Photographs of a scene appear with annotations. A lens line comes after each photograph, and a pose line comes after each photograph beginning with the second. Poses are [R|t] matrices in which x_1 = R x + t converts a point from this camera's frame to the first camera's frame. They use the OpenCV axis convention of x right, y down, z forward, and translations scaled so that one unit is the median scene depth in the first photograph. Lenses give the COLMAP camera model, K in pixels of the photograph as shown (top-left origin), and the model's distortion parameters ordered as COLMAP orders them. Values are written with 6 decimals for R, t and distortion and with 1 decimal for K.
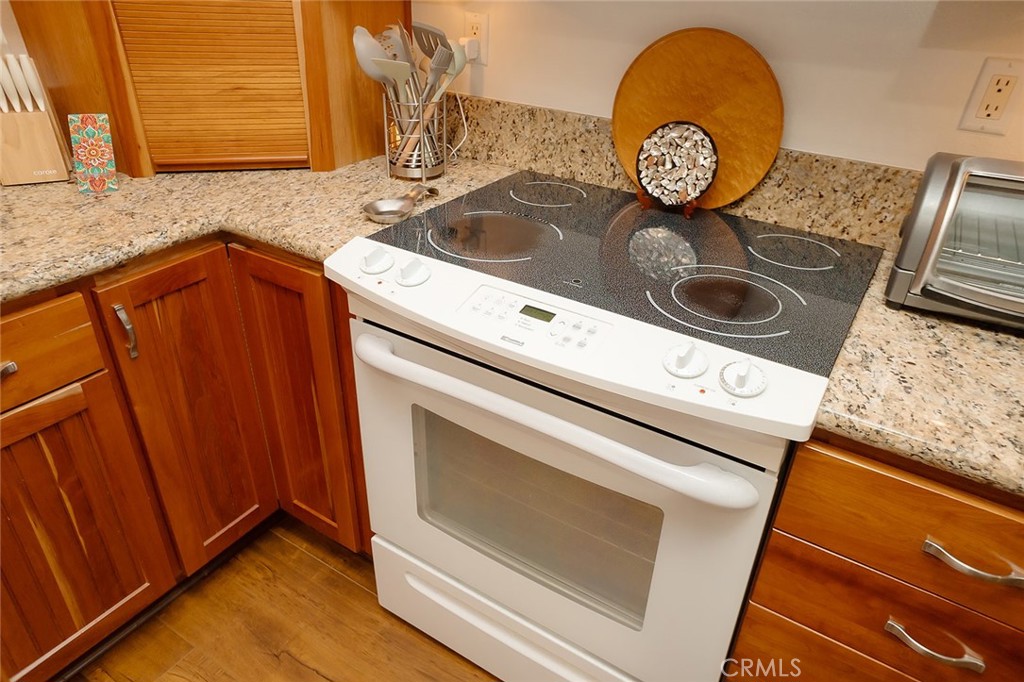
lens RADIAL K [[703.4, 0, 511.2], [0, 703.4, 350.9], [0, 0, 1]] dist [-0.040102, 0.059888]
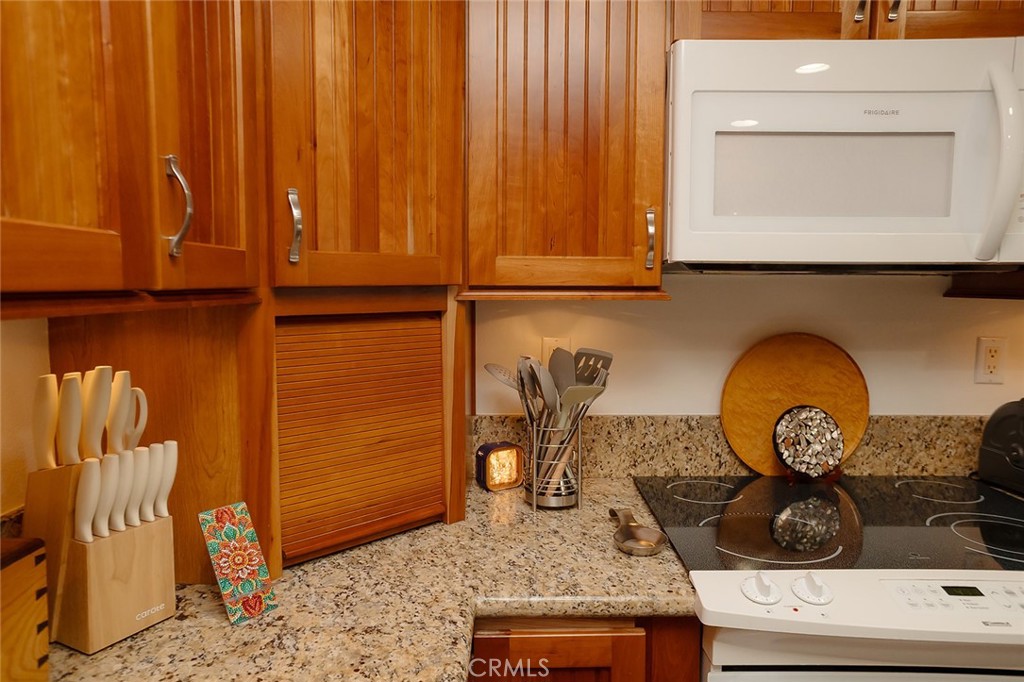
lens RADIAL K [[703.4, 0, 519.4], [0, 703.4, 347.8], [0, 0, 1]] dist [-0.040102, 0.059888]
pose [[0.832731, -0.082103, 0.547557, -0.767471], [0.303086, 0.895211, -0.326706, -0.172614], [-0.463356, 0.438015, 0.770353, 0.271511]]
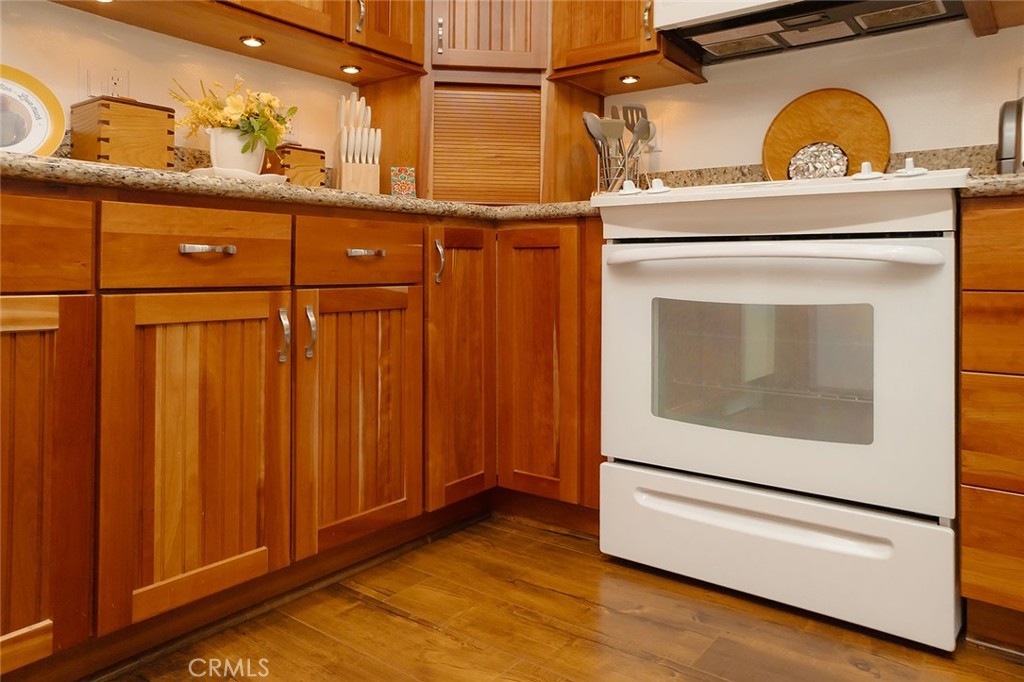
lens RADIAL K [[703.4, 0, 532.4], [0, 703.4, 277.5], [0, 0, 1]] dist [-0.040102, 0.059888]
pose [[0.997098, -0.027518, -0.070975, -0.245823], [-0.011681, 0.866020, -0.499873, 0.639654], [0.075221, 0.499252, 0.863186, -0.158337]]
